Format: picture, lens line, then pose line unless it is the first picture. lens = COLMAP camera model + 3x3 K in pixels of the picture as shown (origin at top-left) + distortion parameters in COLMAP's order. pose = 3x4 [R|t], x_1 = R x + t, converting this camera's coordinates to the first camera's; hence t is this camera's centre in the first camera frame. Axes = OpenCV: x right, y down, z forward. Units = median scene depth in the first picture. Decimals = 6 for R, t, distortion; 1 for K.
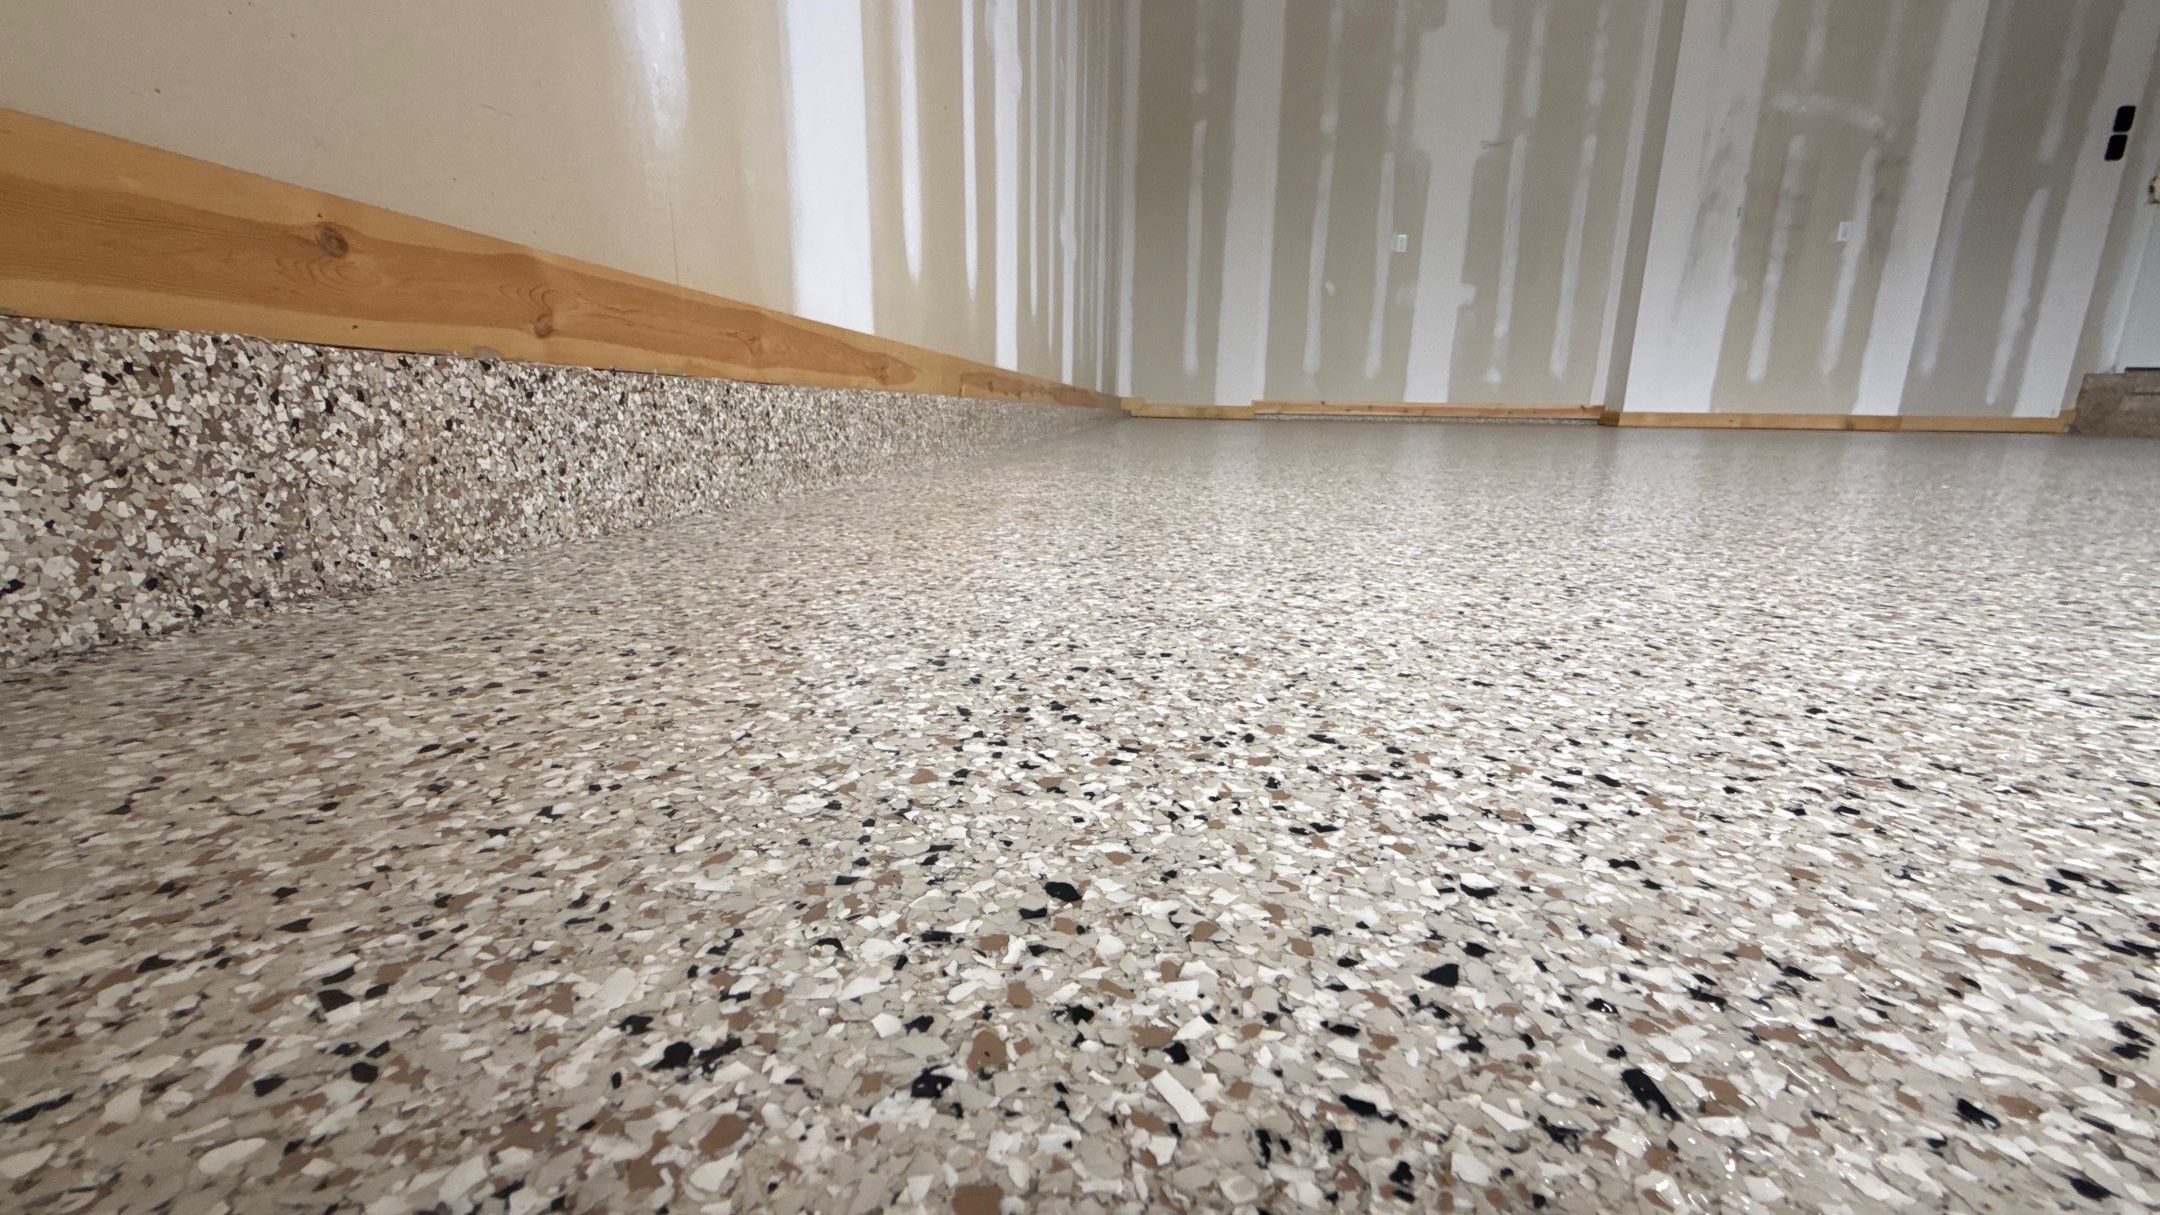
lens RADIAL K [[858.3, 0, 1077.8], [0, 858.3, 608.6], [0, 0, 1]] dist [0.000190, 0.000066]
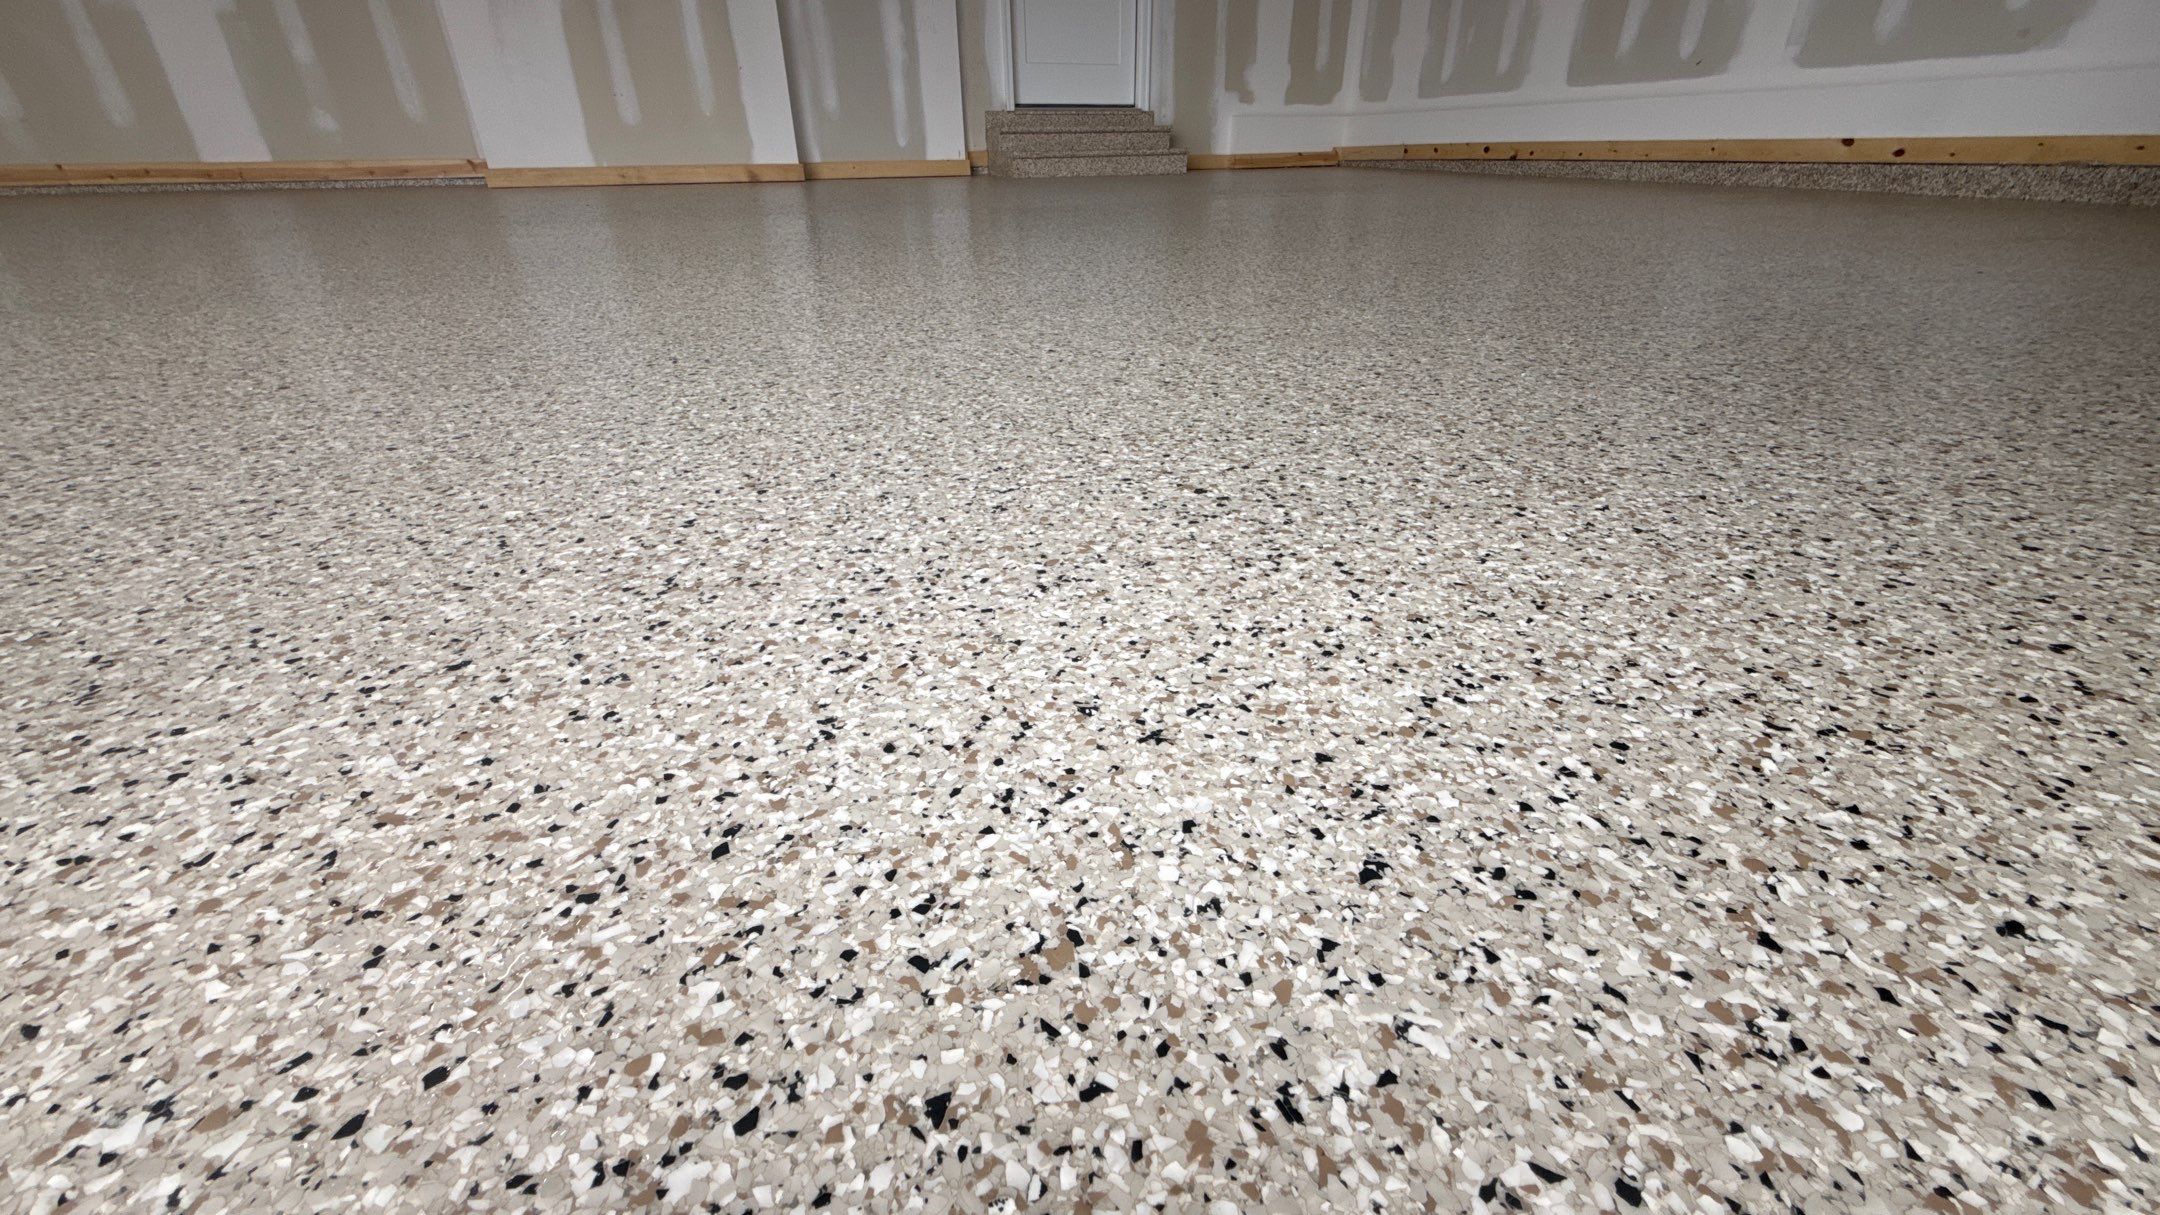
lens RADIAL K [[858.3, 0, 1079.4], [0, 858.3, 609.6], [0, 0, 1]] dist [0.000190, 0.000066]
pose [[0.874404, -0.251714, 0.414799, 1.119090], [0.131118, 0.945684, 0.297473, -0.002308], [-0.467147, -0.205724, 0.859914, -0.088080]]
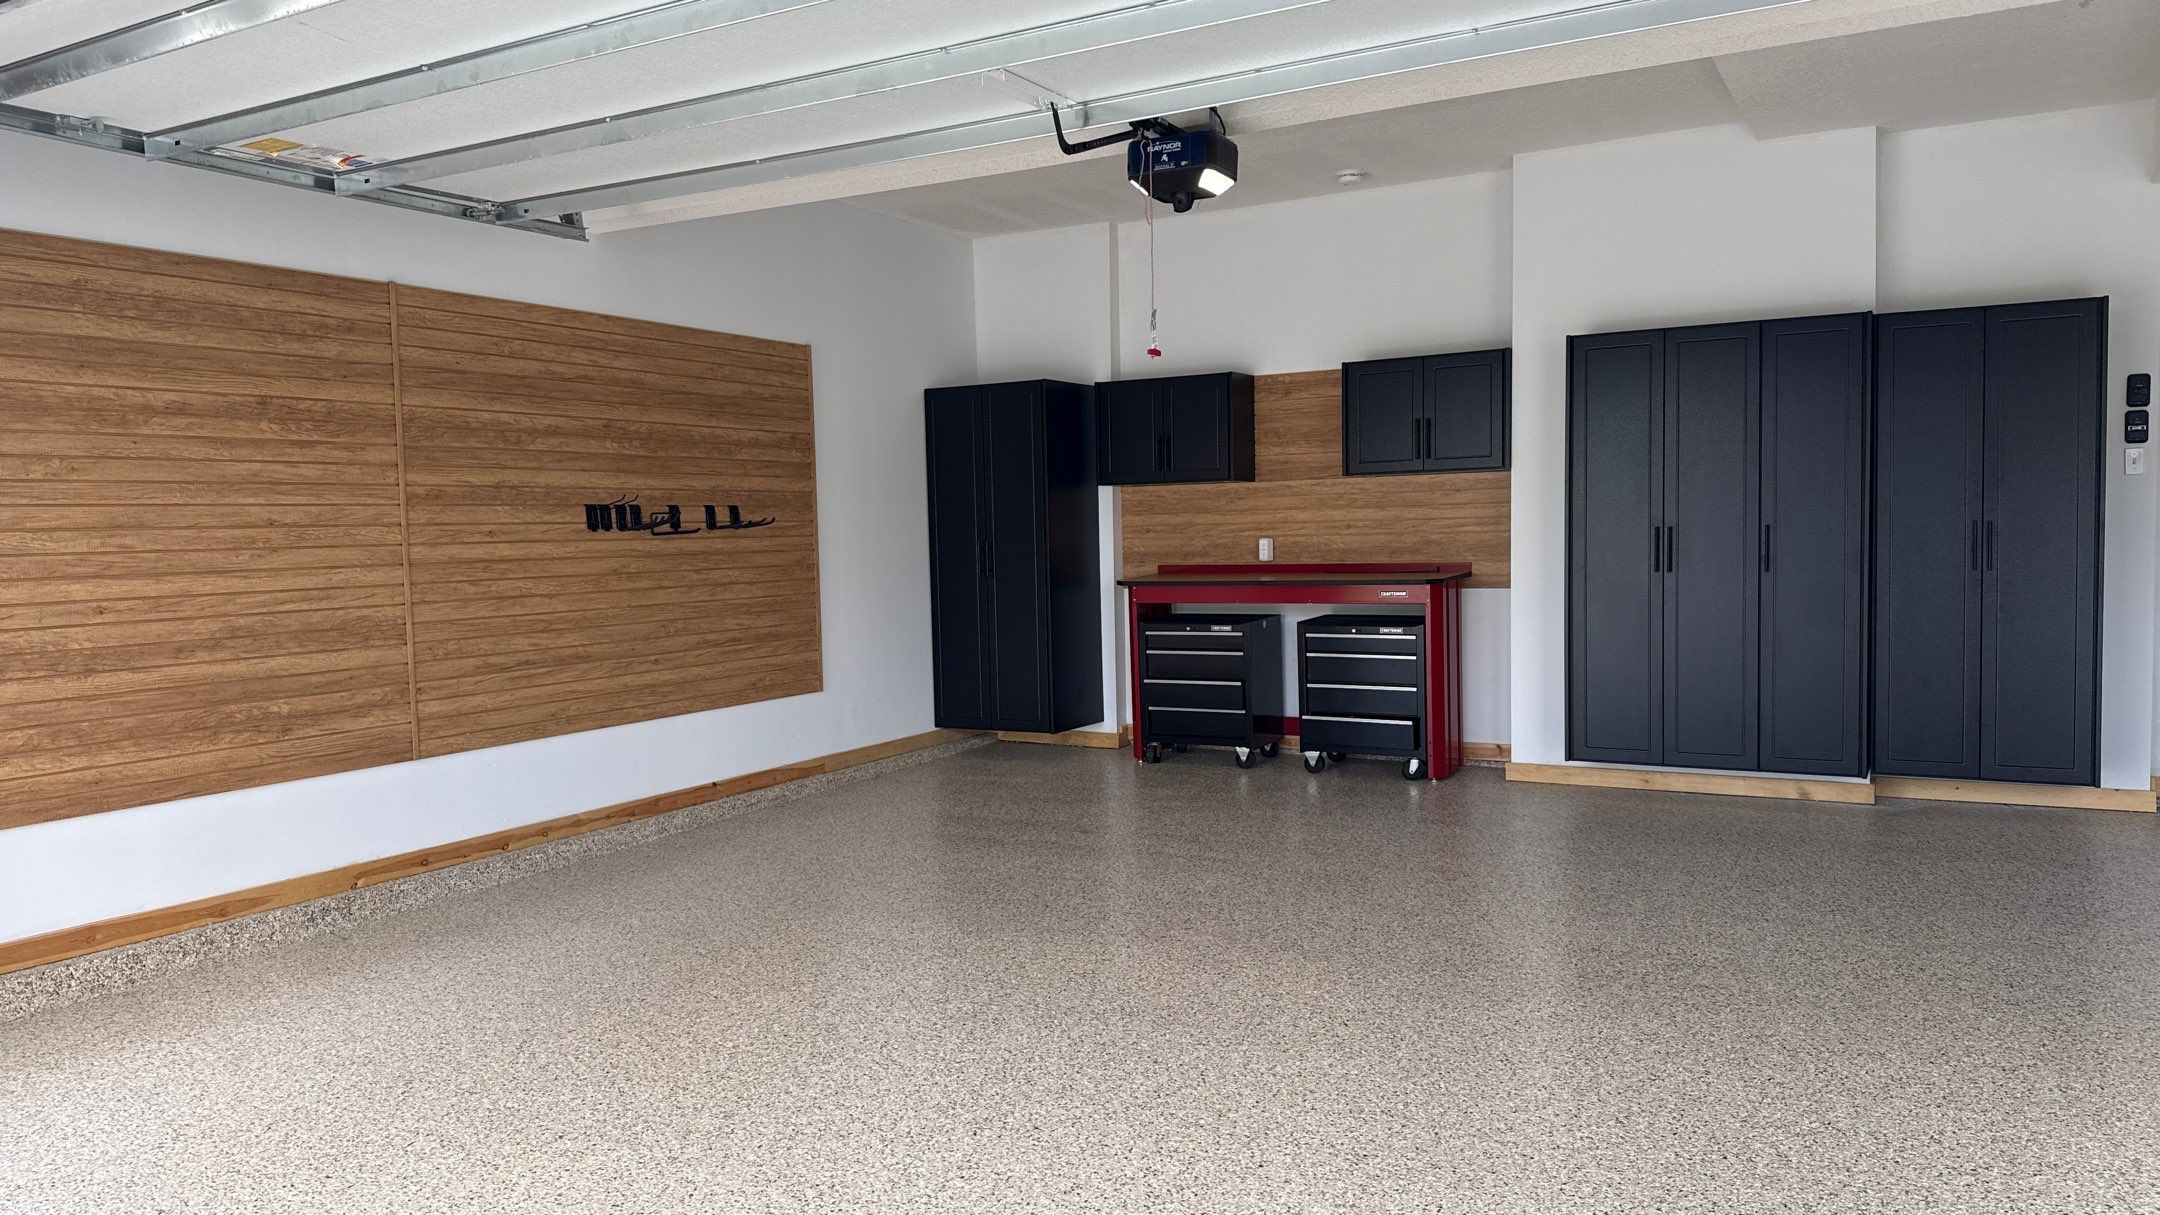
lens RADIAL K [[1502.5, 0, 1076.6], [0, 1502.5, 622.8], [0, 0, 1]] dist [0.102747, -0.144545]
pose [[0.927508, -0.013393, -0.373564, 1.289544], [-0.044835, 0.988158, -0.146746, -0.219554], [0.371106, 0.152857, 0.915923, -0.713274]]
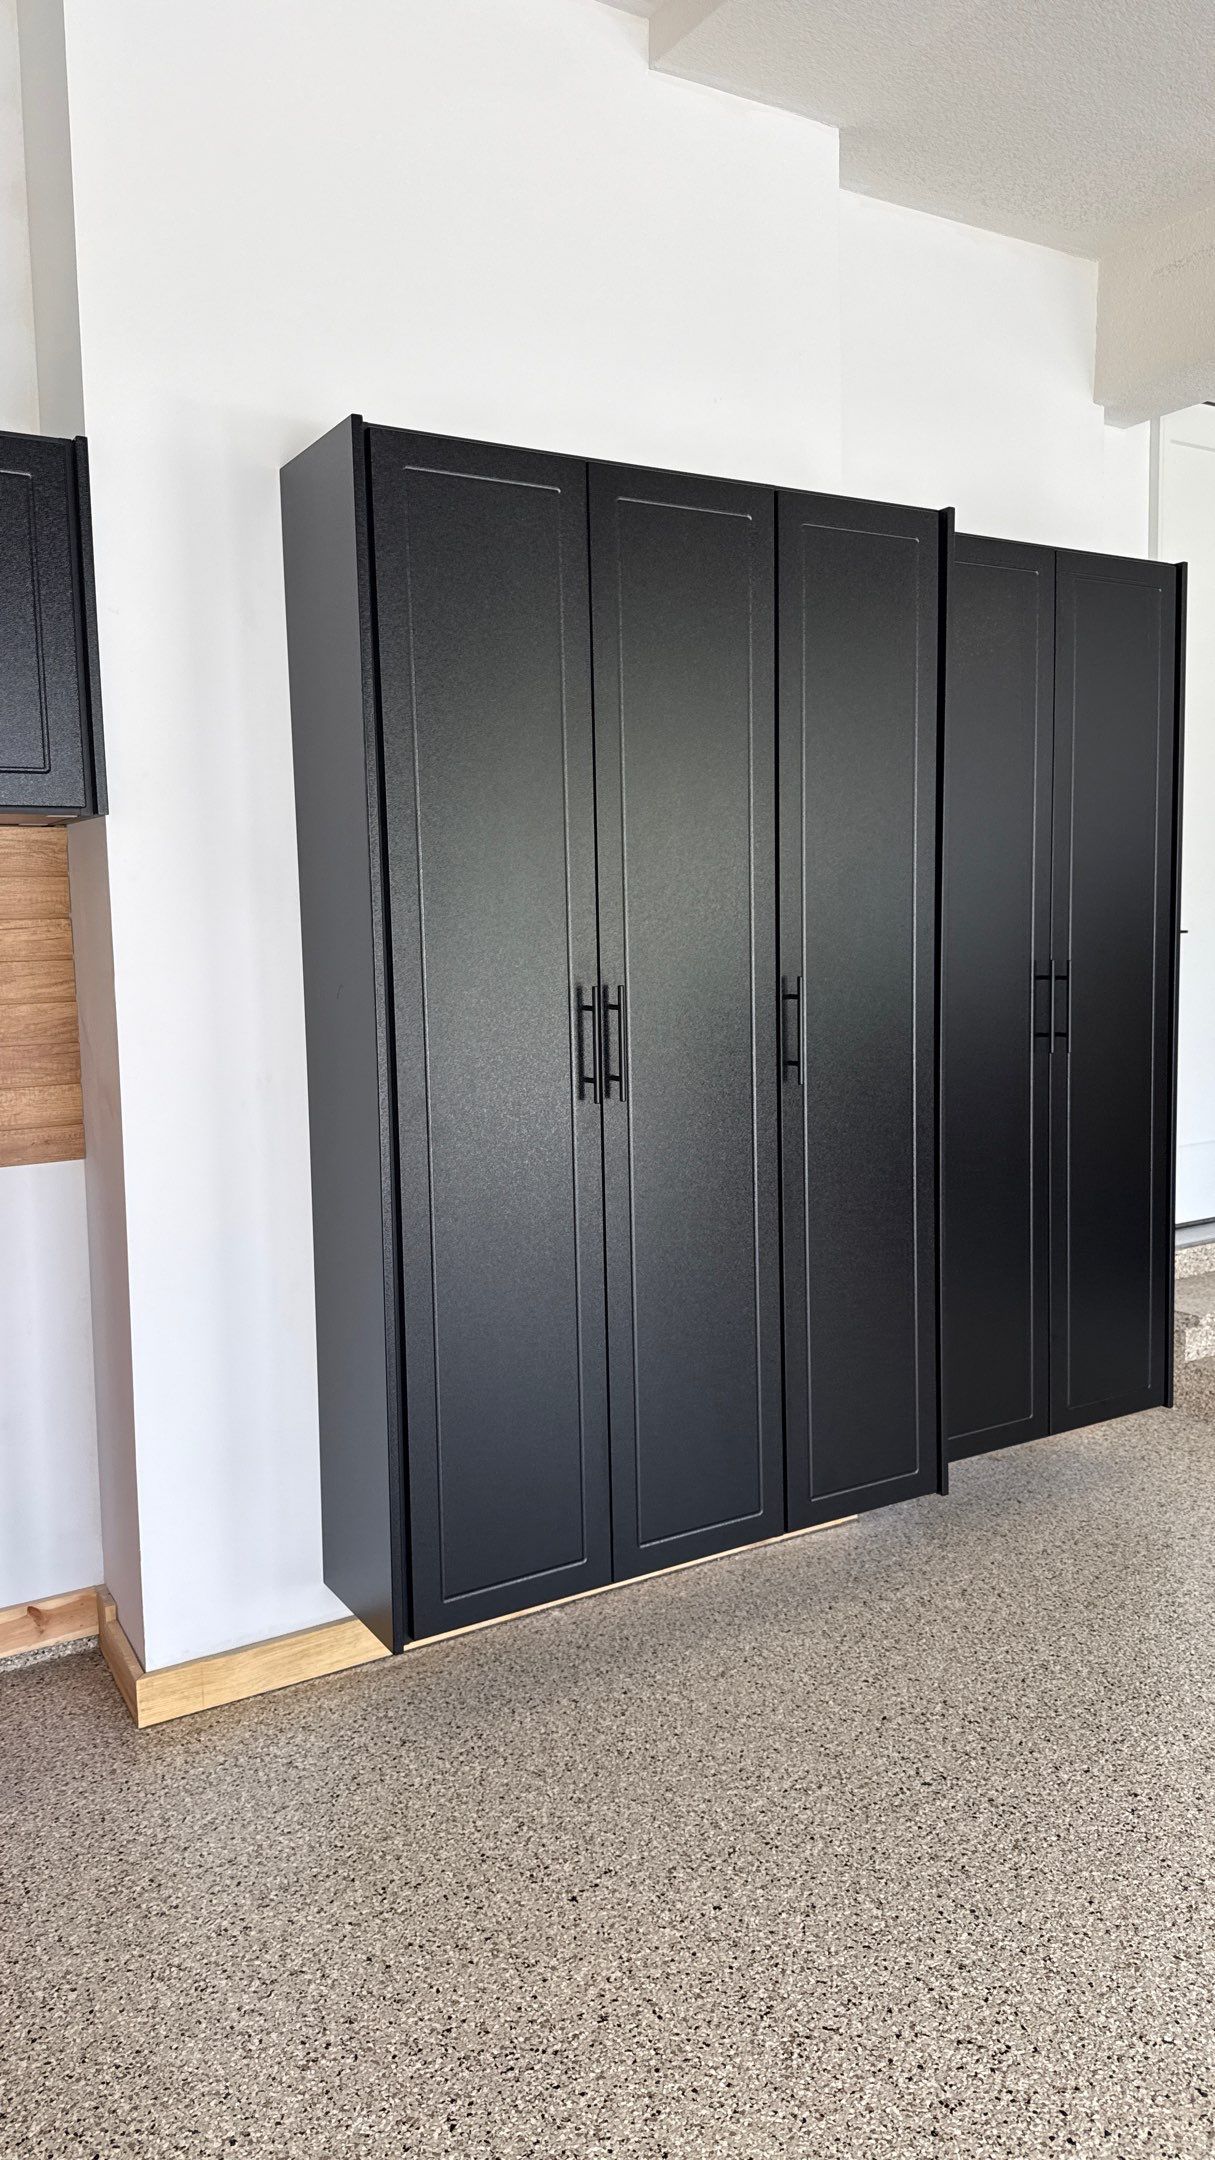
lens RADIAL K [[1502.5, 0, 600.1], [0, 1502.5, 1071.1], [0, 0, 1]] dist [0.102747, -0.144545]
pose [[0.775100, -0.097587, 0.624257, 0.759244], [0.174011, 0.982763, -0.062427, -0.591330], [-0.607404, 0.157015, 0.778721, 0.838054]]
